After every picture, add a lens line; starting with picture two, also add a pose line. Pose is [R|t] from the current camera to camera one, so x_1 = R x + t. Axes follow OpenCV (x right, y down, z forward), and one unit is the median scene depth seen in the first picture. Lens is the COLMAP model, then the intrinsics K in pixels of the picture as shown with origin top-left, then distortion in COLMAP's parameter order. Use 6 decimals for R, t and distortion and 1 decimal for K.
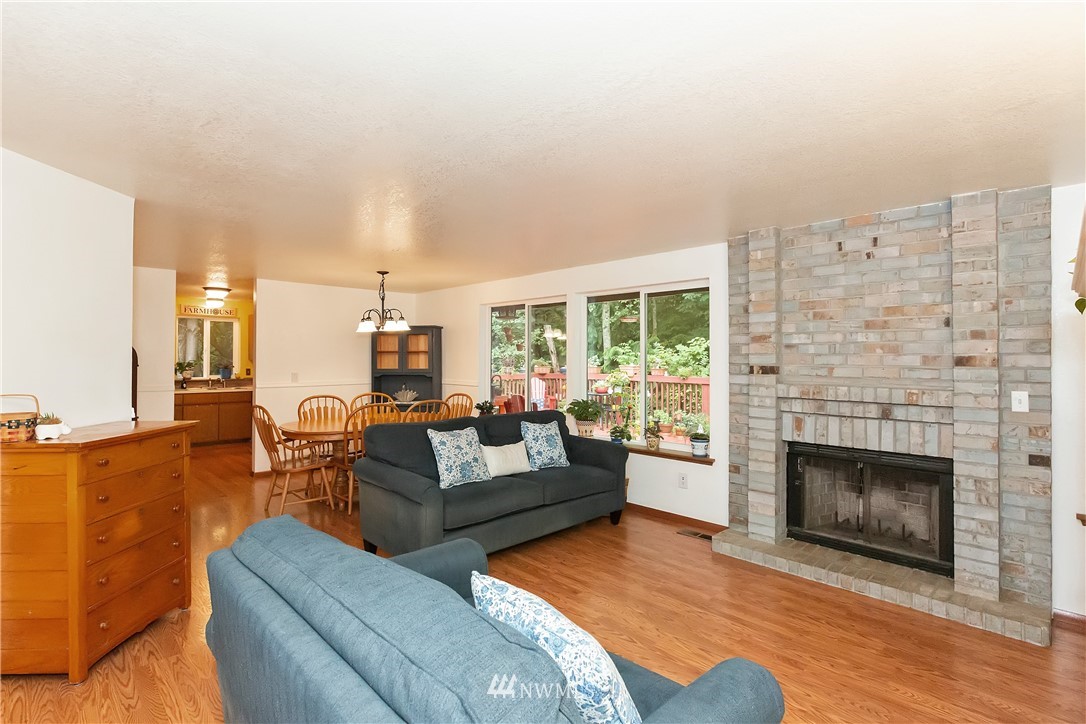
lens RADIAL K [[510.8, 0, 550.2], [0, 510.8, 354.2], [0, 0, 1]] dist [-0.000609, -0.000089]
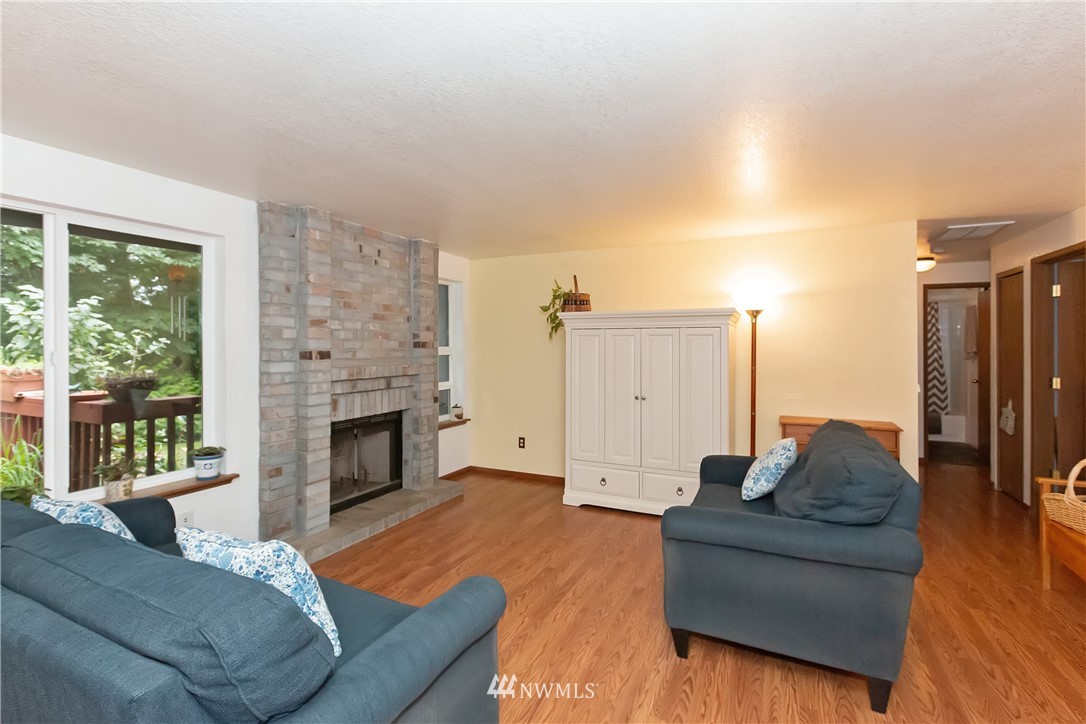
lens RADIAL K [[496.6, 0, 540.5], [0, 496.6, 342.0], [0, 0, 1]] dist [-0.000717, -0.000097]
pose [[-0.320763, 0.000895, 0.947159, -0.666152], [-0.006512, 0.999974, -0.003150, 0.006607], [-0.947137, -0.007179, -0.320749, 0.988489]]
